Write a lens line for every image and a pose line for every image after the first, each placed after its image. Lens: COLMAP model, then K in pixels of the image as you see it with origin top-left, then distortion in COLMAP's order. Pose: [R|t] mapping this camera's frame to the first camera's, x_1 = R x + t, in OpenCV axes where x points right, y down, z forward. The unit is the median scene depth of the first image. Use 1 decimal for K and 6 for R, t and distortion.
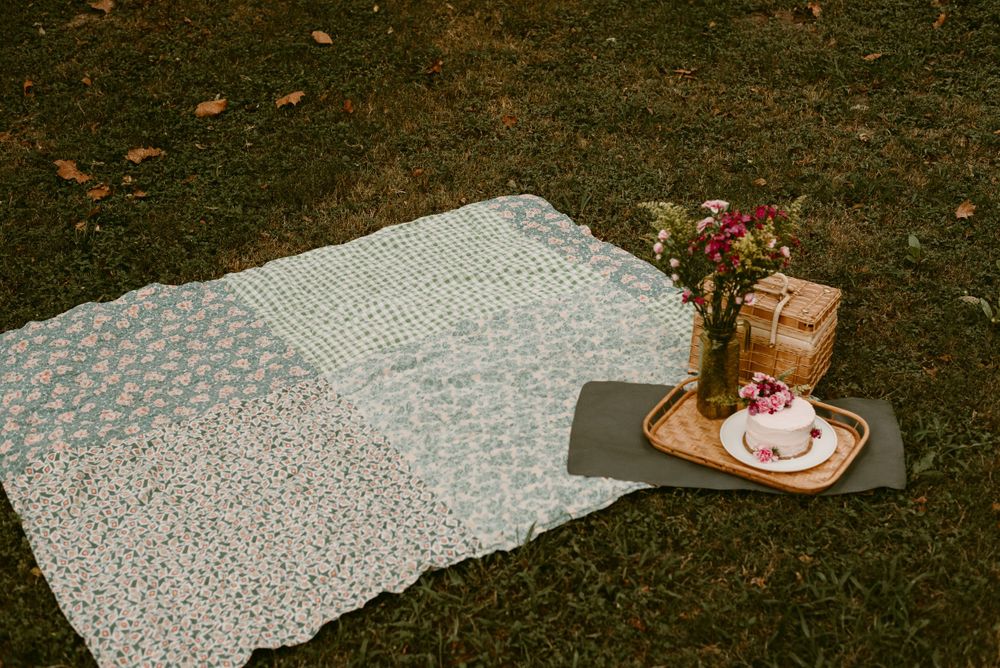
lens RADIAL K [[1477.5, 0, 500.0], [0, 1477.5, 334.0], [0, 0, 1]] dist [-0.112676, 0.037483]
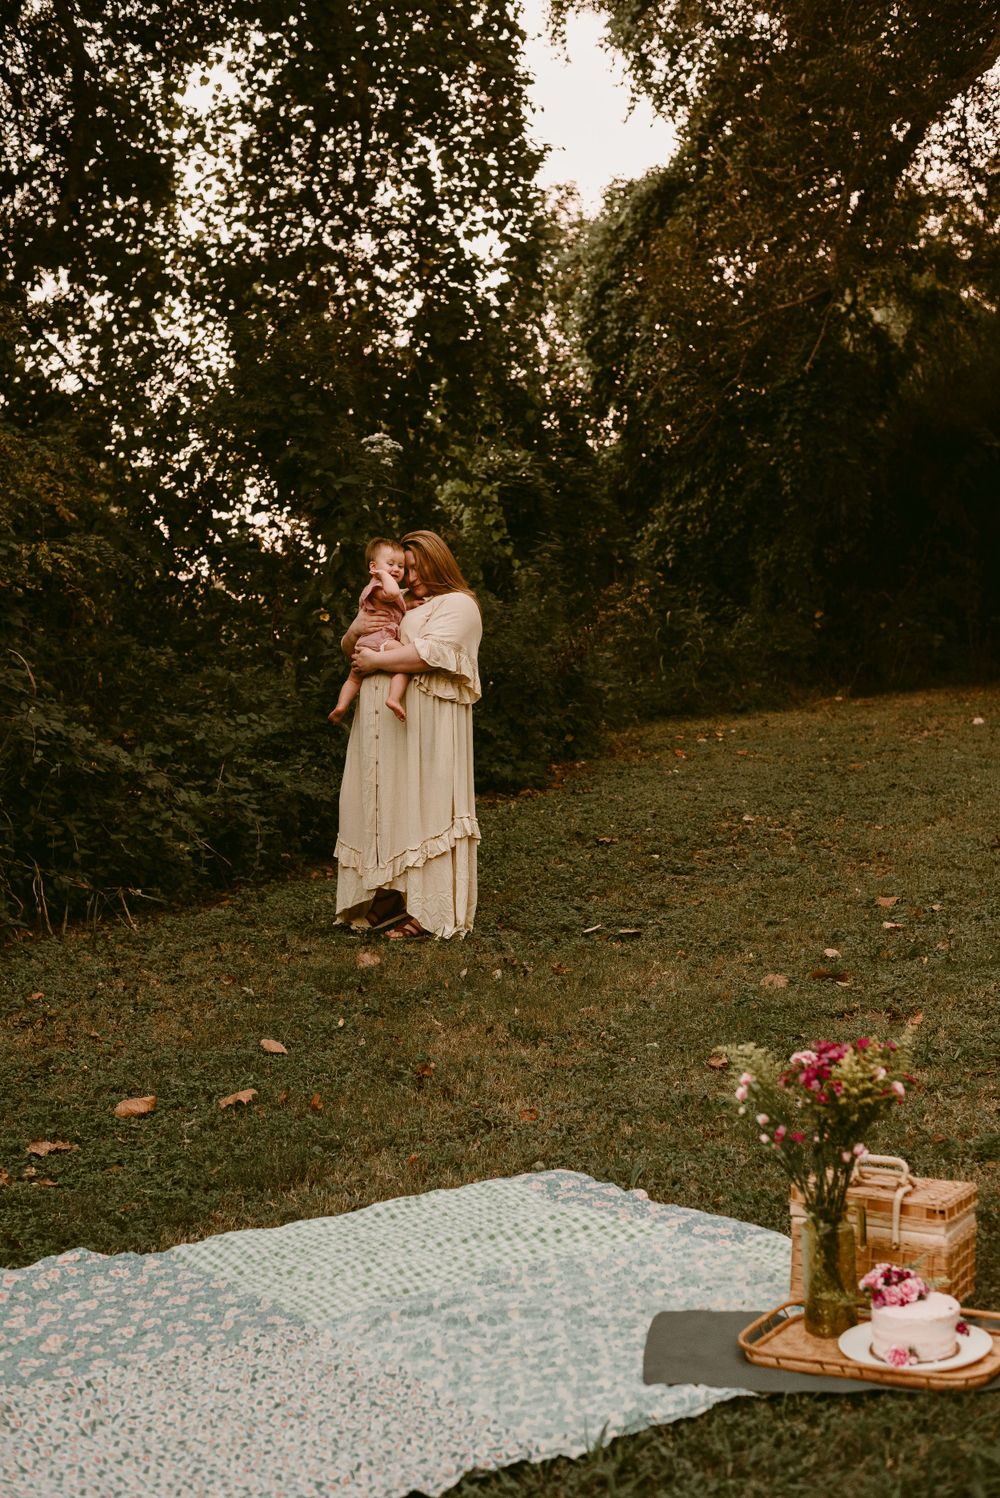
lens RADIAL K [[2213.3, 0, 500.0], [0, 2213.3, 749.0], [0, 0, 1]] dist [-0.112676, 0.037483]
pose [[0.999475, -0.021990, 0.023776, -0.046303], [0.030314, 0.893581, -0.447876, 0.291870], [-0.011397, 0.448362, 0.893779, -0.153048]]
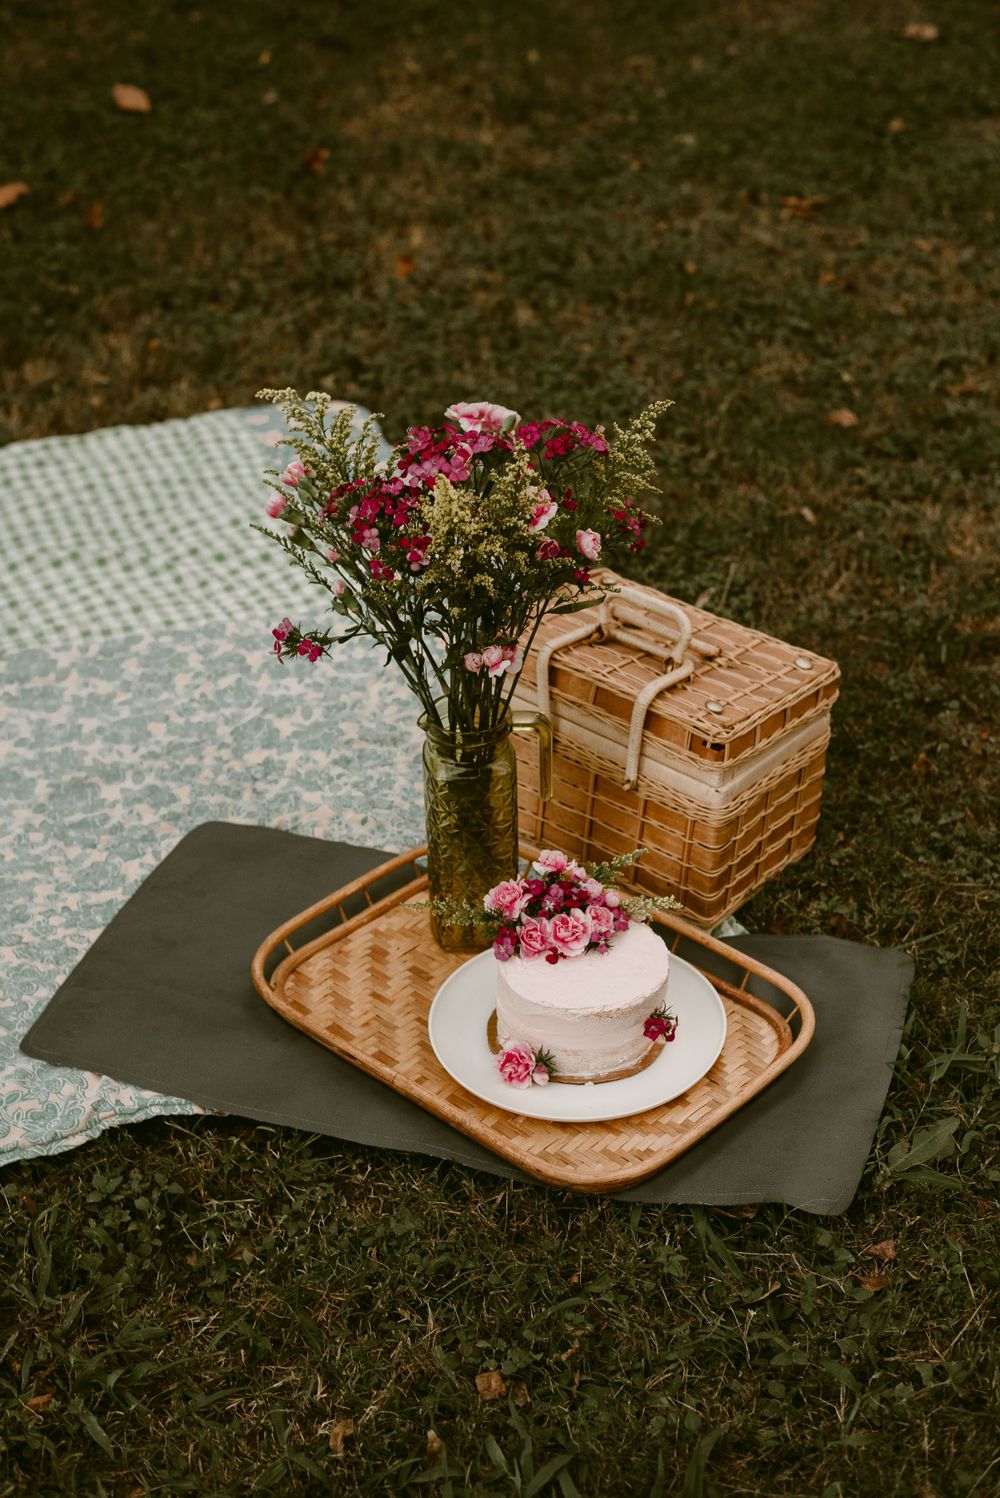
lens RADIAL K [[2175.1, 0, 500.0], [0, 2175.1, 749.0], [0, 0, 1]] dist [-0.107911, 0.014145]
pose [[0.983733, 0.105930, -0.145081, 0.240173], [-0.101369, 0.994104, 0.038493, -0.021498], [0.148303, -0.023160, 0.988671, 0.419572]]
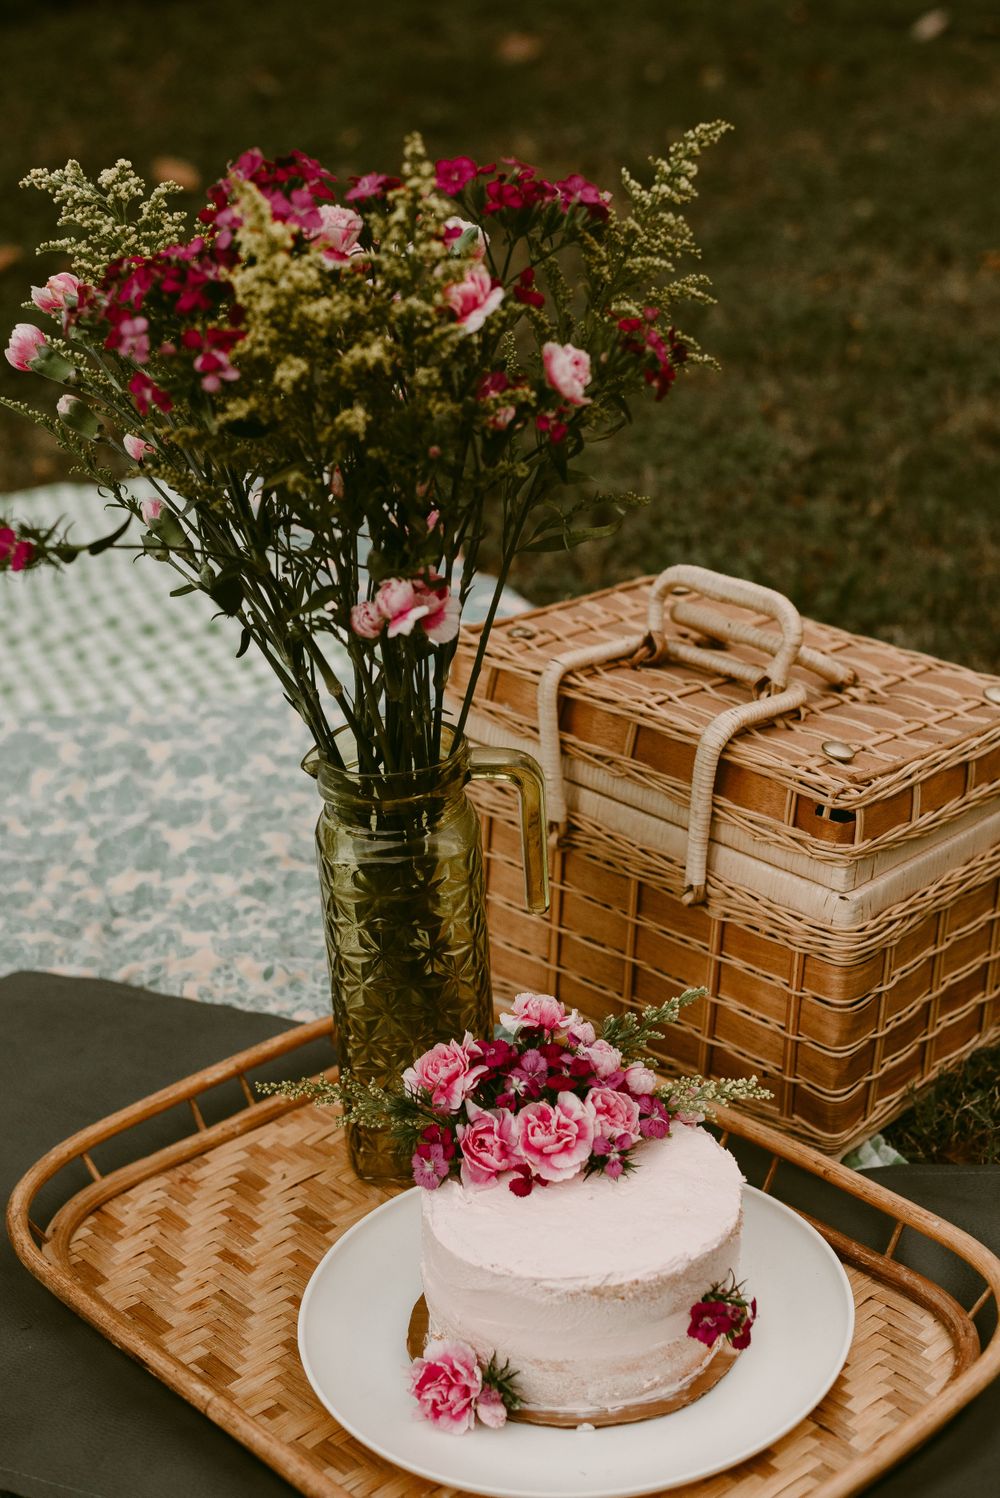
lens RADIAL K [[2288.1, 0, 500.0], [0, 2288.1, 749.0], [0, 0, 1]] dist [-0.108651, 0.016934]
pose [[0.965072, 0.085868, -0.247514, 0.247310], [-0.110395, 0.990076, -0.086958, 0.020052], [0.237591, 0.111245, 0.964974, 0.661965]]
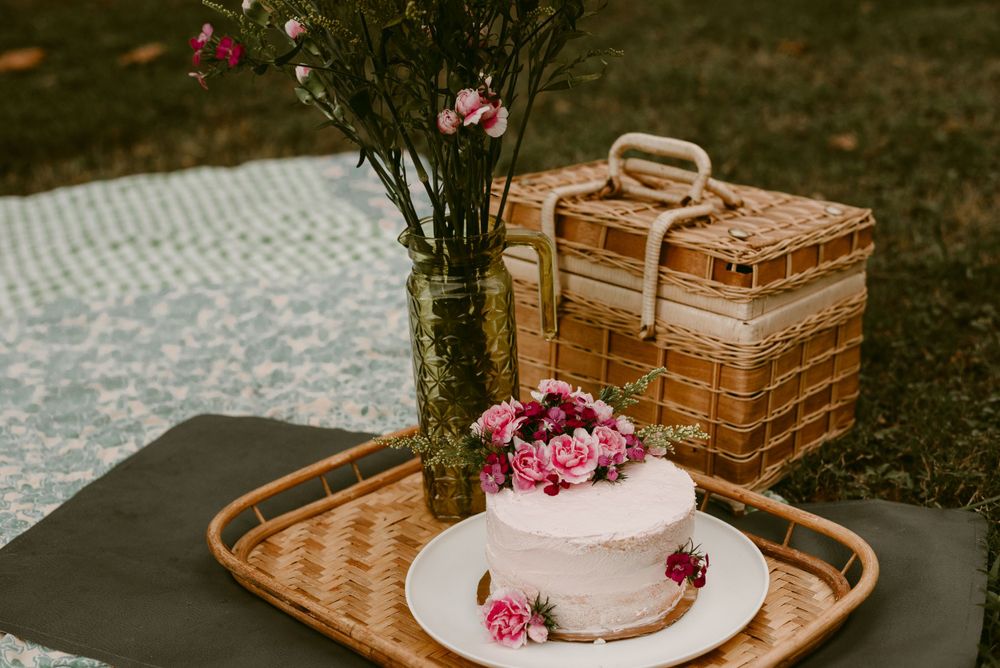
lens RADIAL K [[1477.5, 0, 500.0], [0, 1477.5, 334.0], [0, 0, 1]] dist [-0.112676, 0.037483]
pose [[0.974200, 0.054144, -0.219097, 0.233729], [-0.090215, 0.983287, -0.158138, 0.069352], [0.206873, 0.173824, 0.962802, 0.663633]]
